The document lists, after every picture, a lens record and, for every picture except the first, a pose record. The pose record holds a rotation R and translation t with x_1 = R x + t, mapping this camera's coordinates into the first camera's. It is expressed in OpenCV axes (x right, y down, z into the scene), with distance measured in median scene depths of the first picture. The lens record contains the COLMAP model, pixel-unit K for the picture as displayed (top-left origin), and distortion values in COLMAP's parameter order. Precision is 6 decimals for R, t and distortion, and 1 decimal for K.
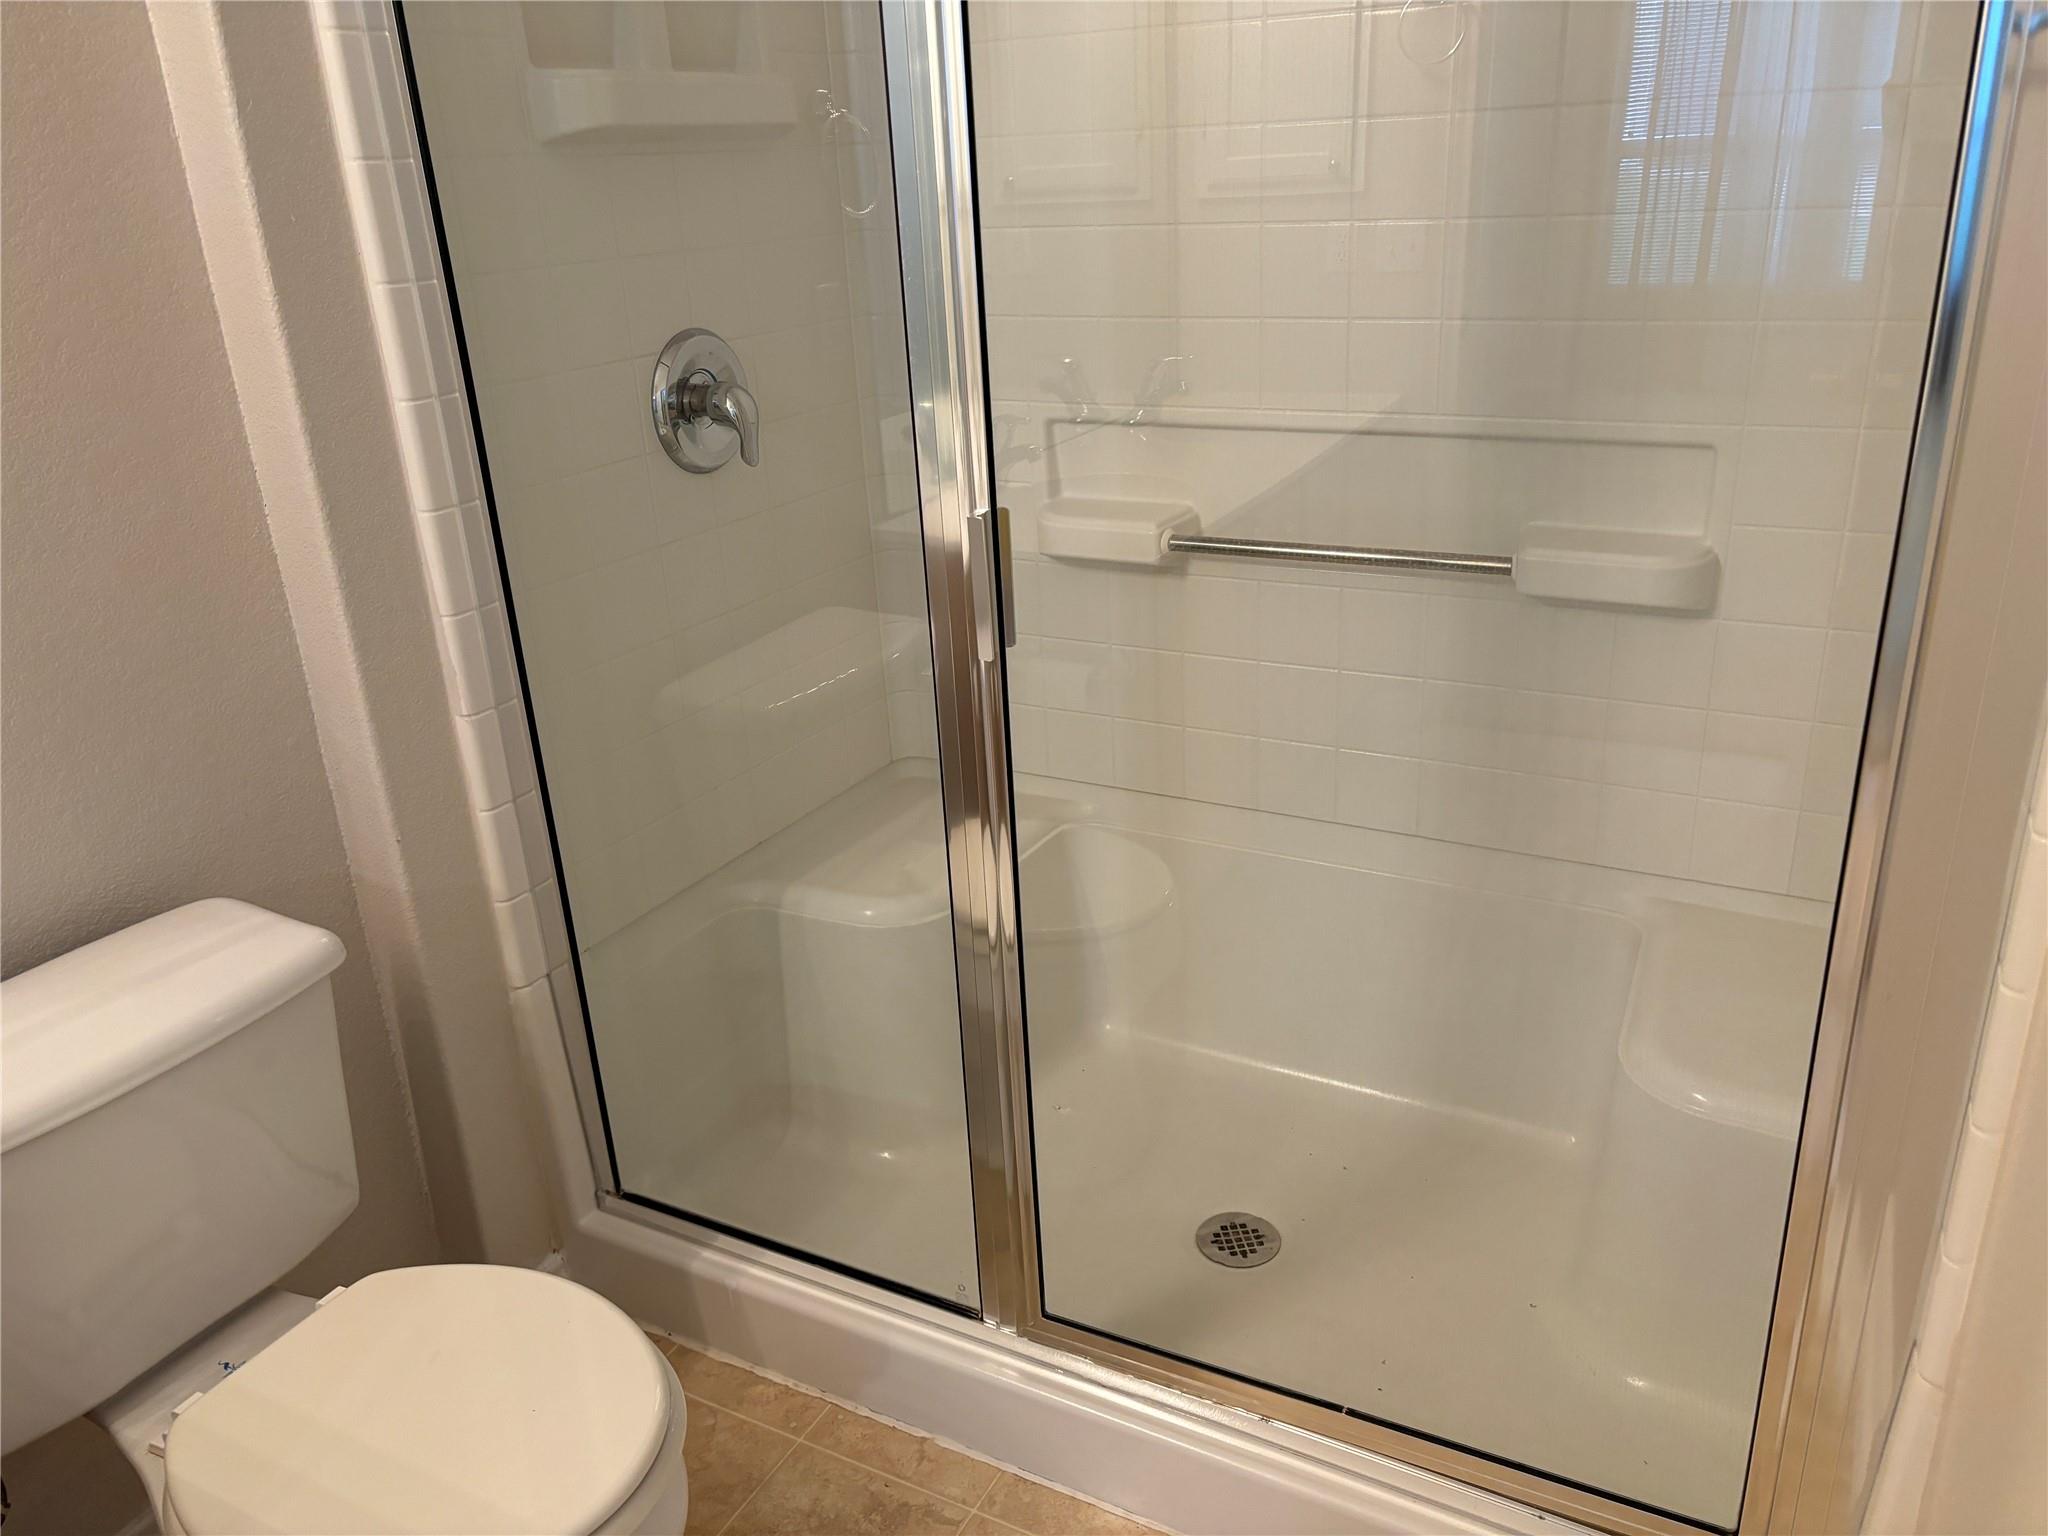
lens RADIAL K [[1560.6, 0, 1046.7], [0, 1560.6, 768.4], [0, 0, 1]] dist [0.009669, -0.002148]
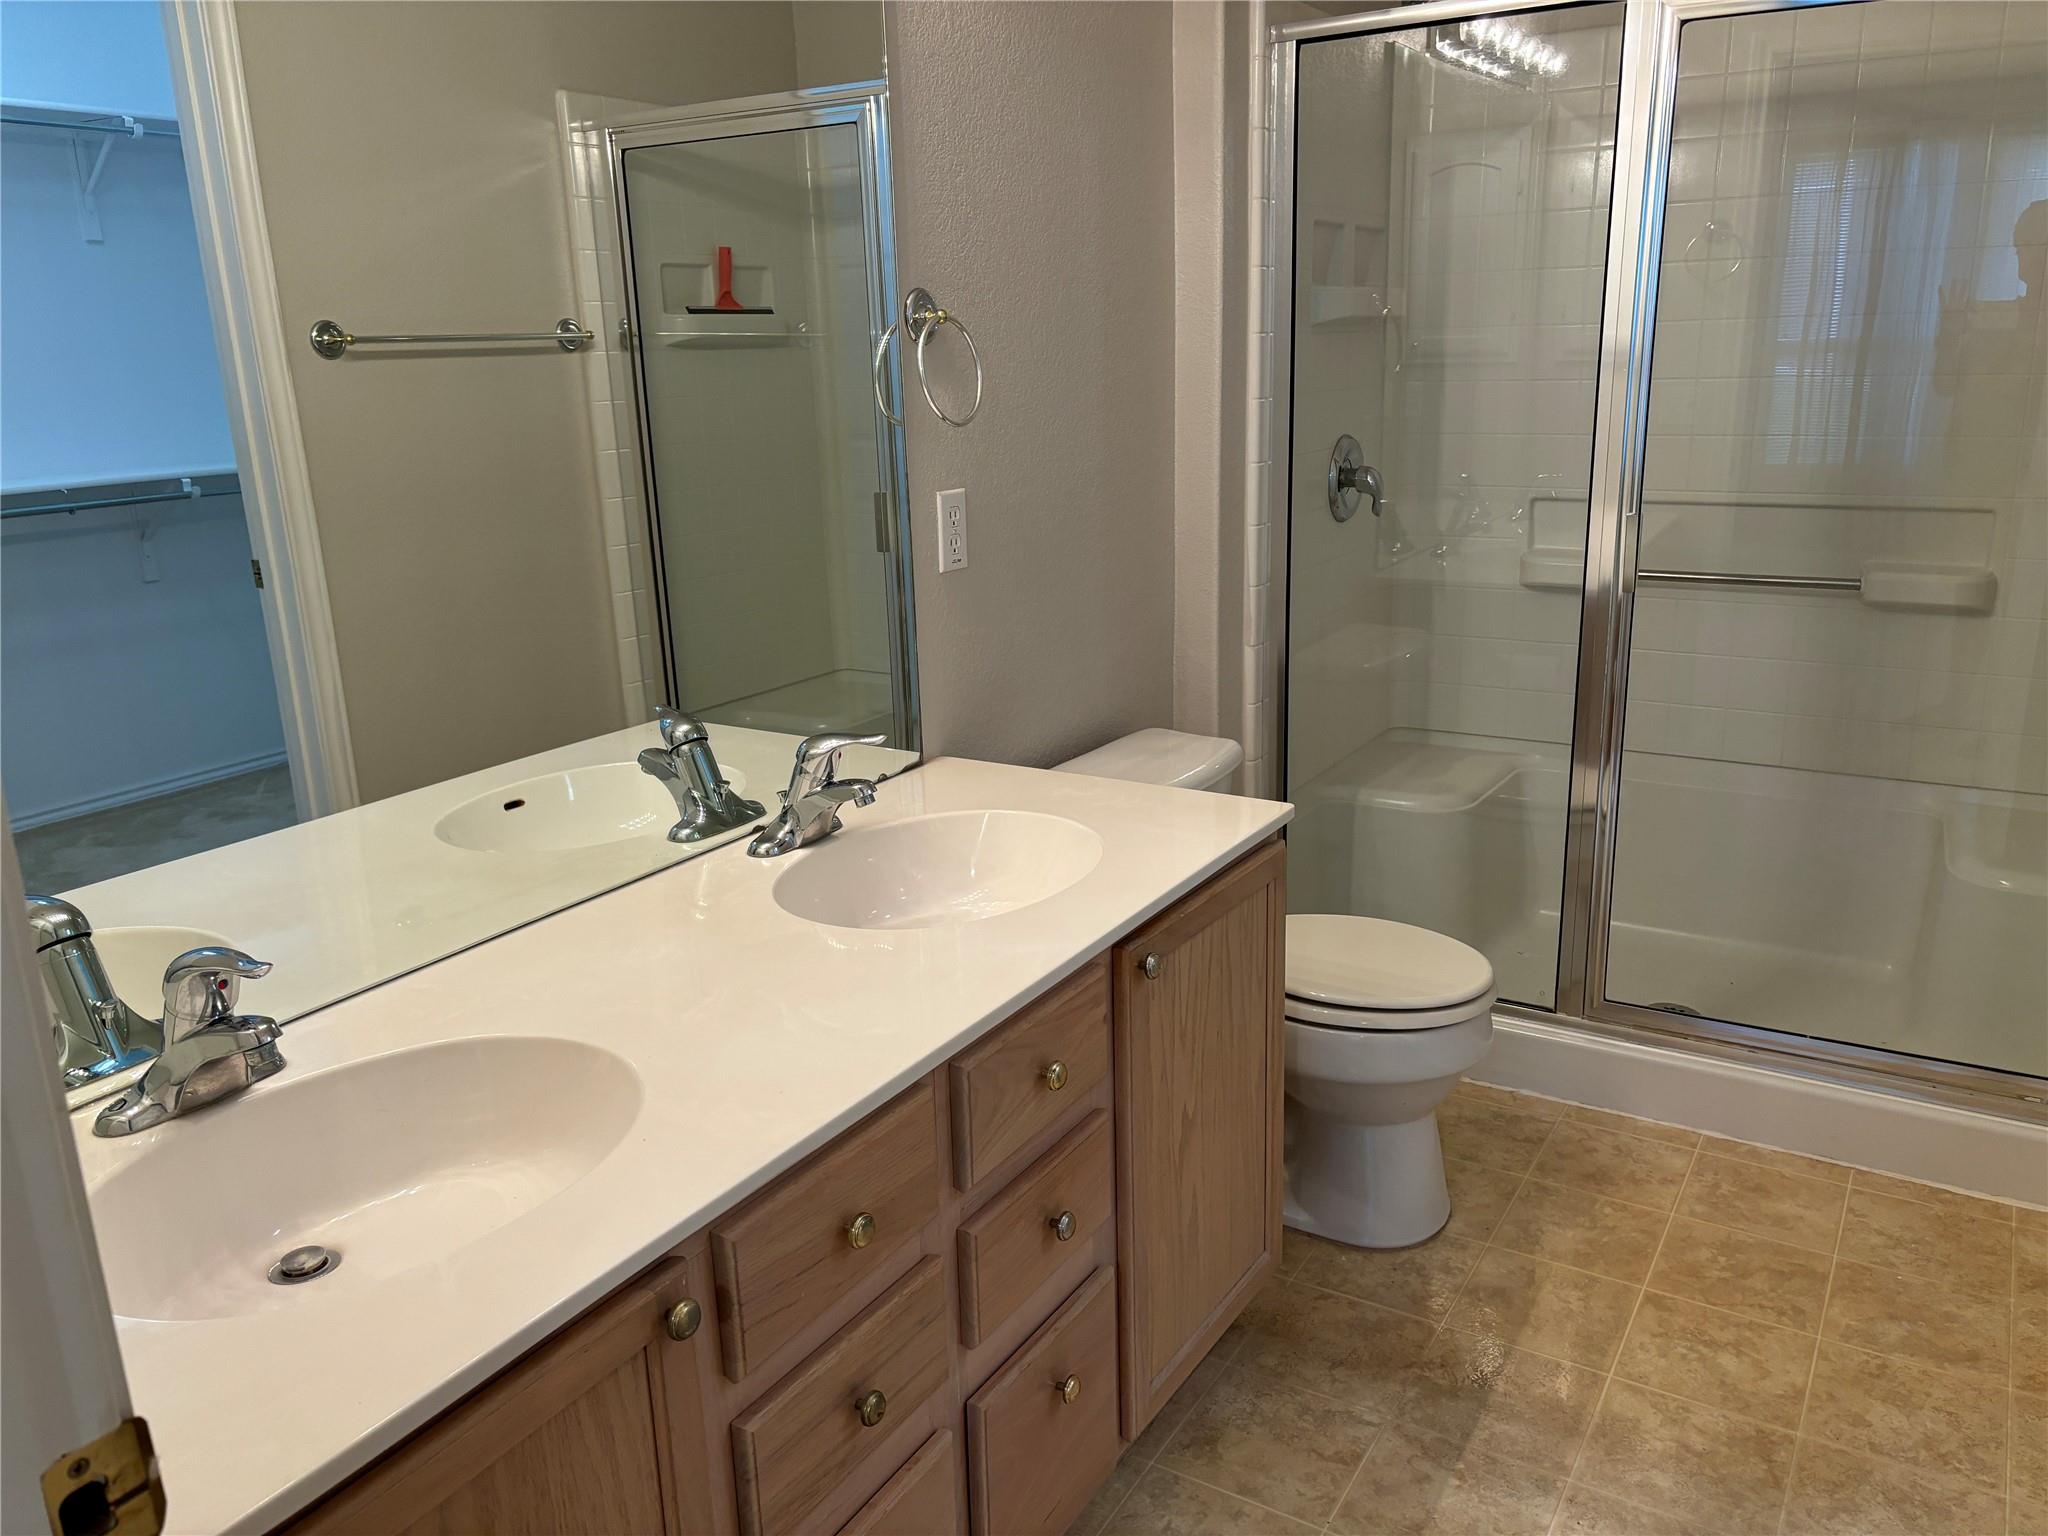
lens RADIAL K [[1535.2, 0, 1024.0], [0, 1535.2, 768.0], [0, 0, 1]] dist [0.039487, -0.037359]
pose [[0.998315, 0.031932, -0.048453, -0.491219], [-0.037223, 0.992950, -0.112540, 0.276485], [0.044517, 0.114154, 0.992465, -0.625007]]
